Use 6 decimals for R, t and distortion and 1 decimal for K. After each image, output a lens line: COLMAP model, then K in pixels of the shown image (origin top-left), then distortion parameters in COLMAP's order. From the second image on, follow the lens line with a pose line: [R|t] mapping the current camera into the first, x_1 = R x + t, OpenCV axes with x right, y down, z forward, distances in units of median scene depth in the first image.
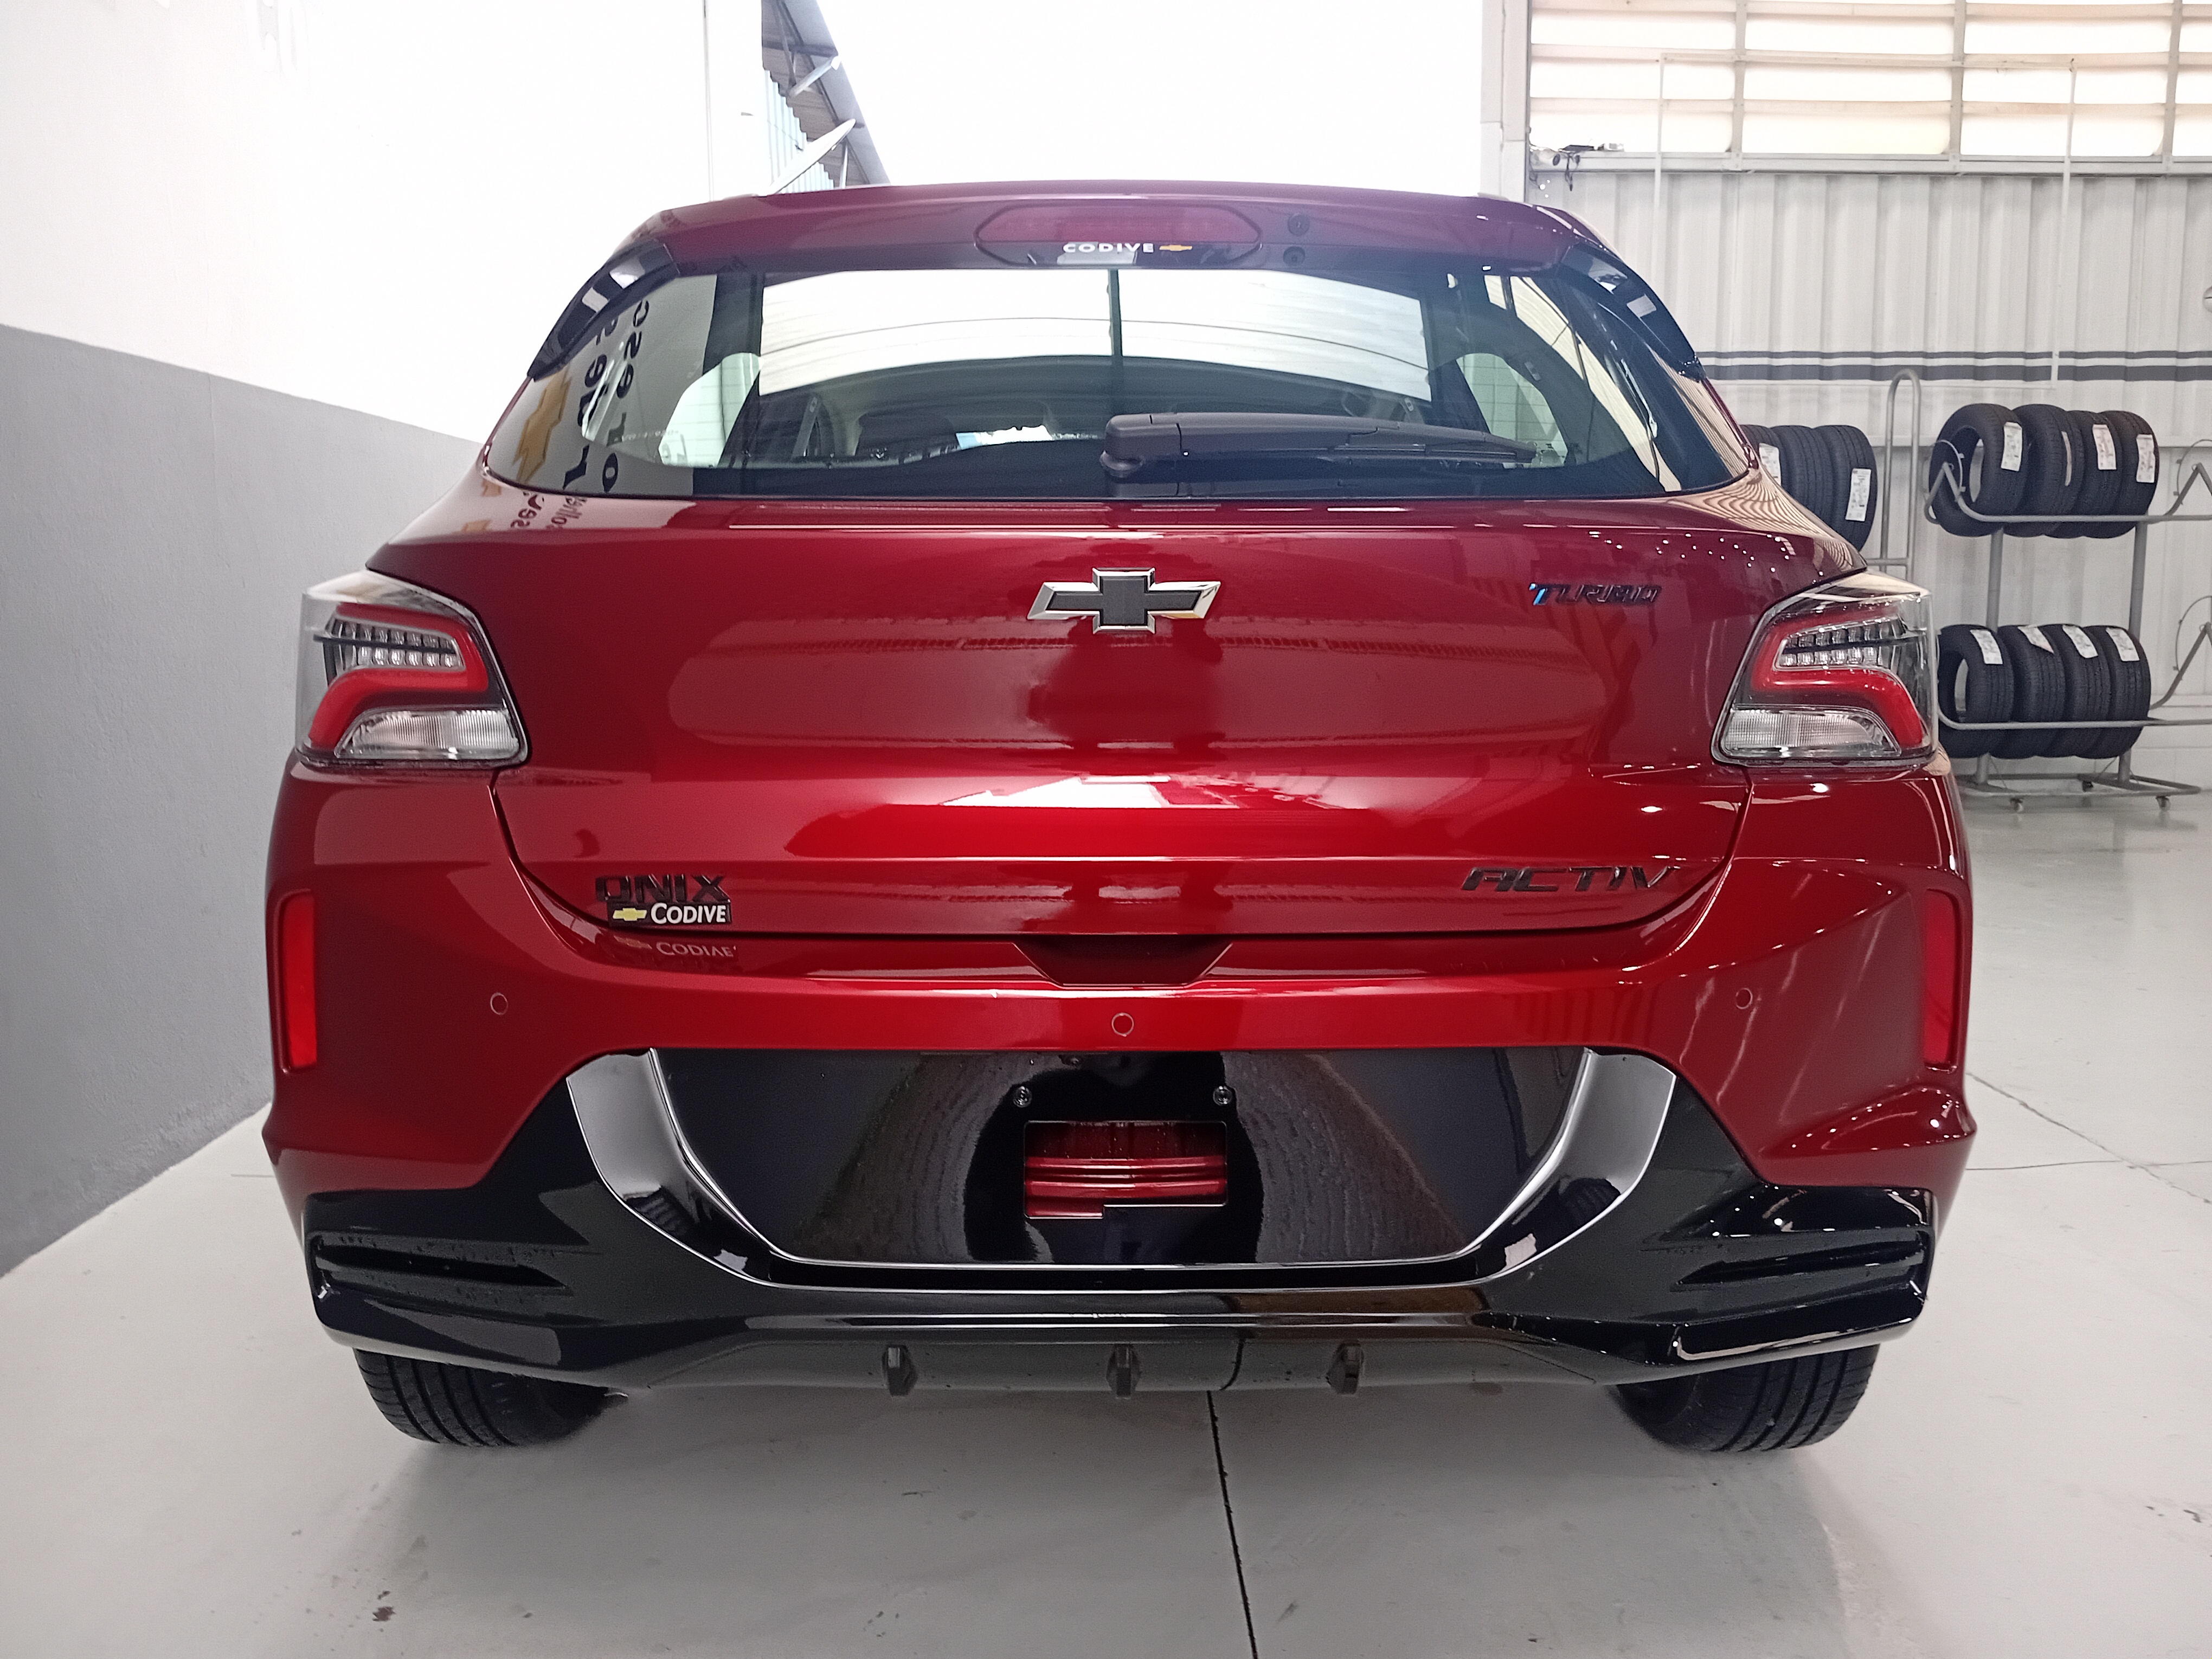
lens RADIAL K [[1711.5, 0, 1108.5], [0, 1711.5, 813.9], [0, 0, 1]] dist [0.030923, -0.050732]
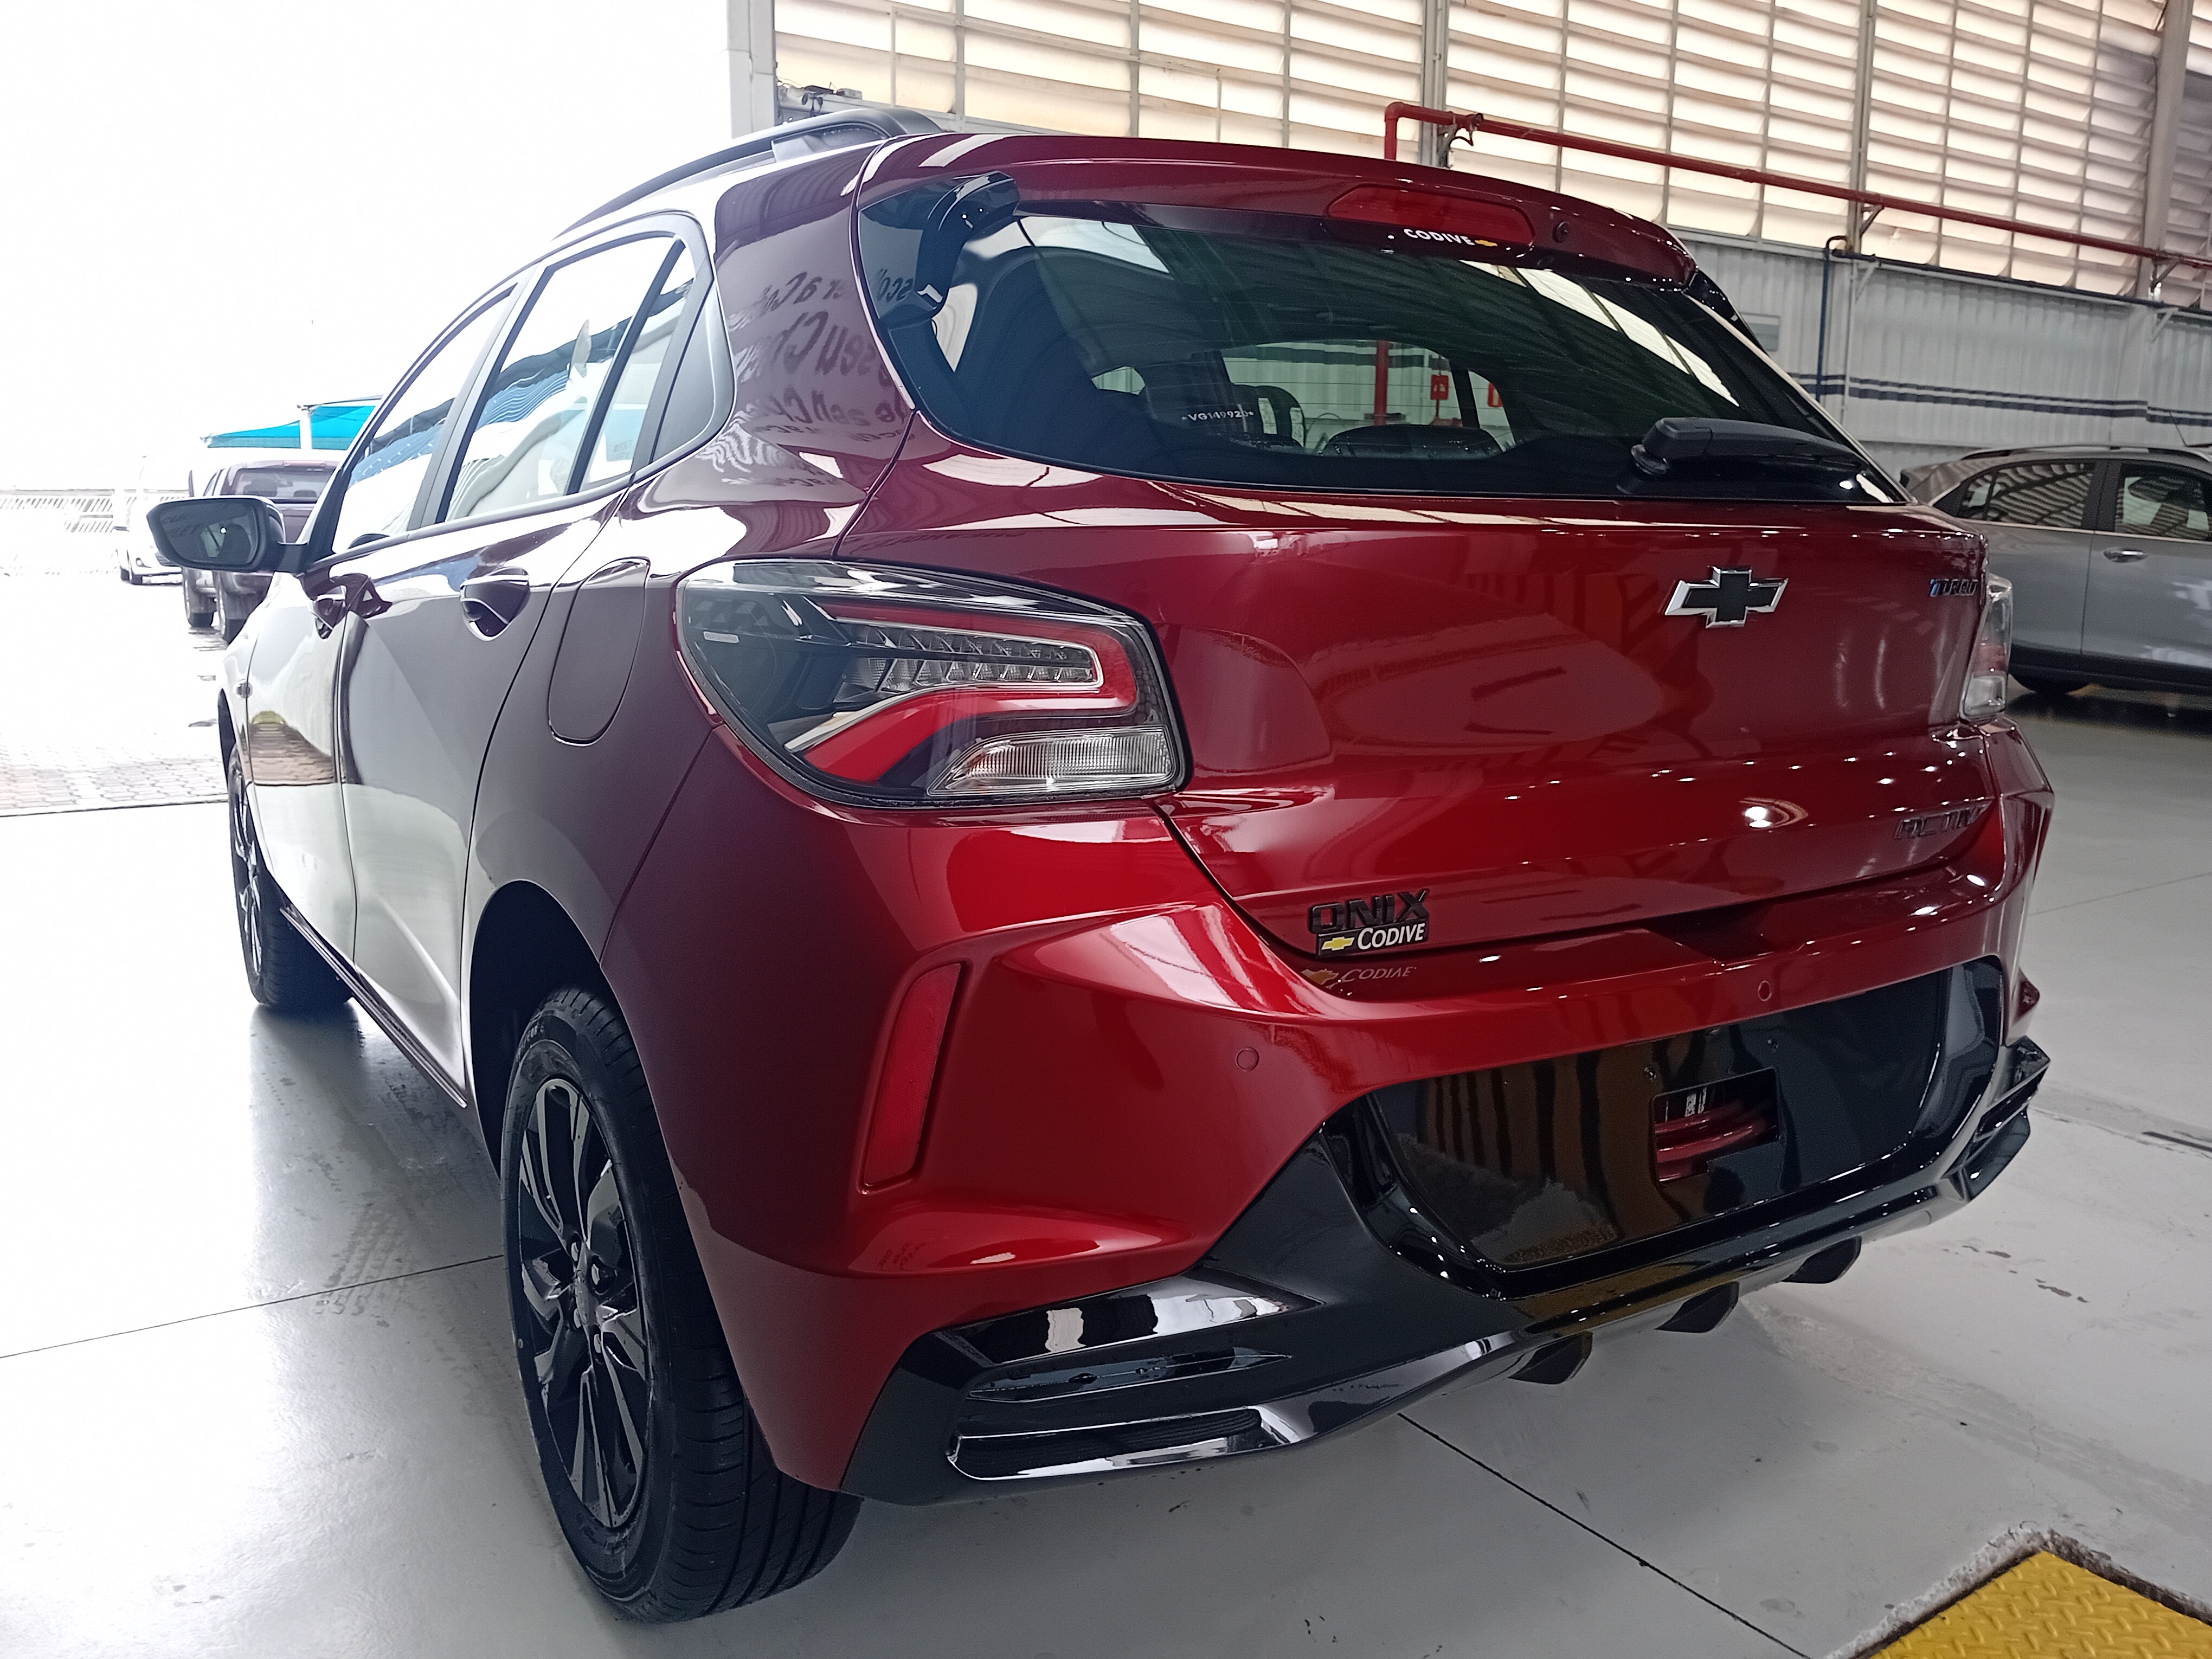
lens RADIAL K [[1711.5, 0, 1110.1], [0, 1711.5, 847.4], [0, 0, 1]] dist [0.030923, -0.050732]
pose [[0.852856, -0.087773, 0.514715, -0.831708], [0.058789, 0.995643, 0.072374, -0.065608], [-0.518825, -0.031465, 0.854301, 0.265787]]
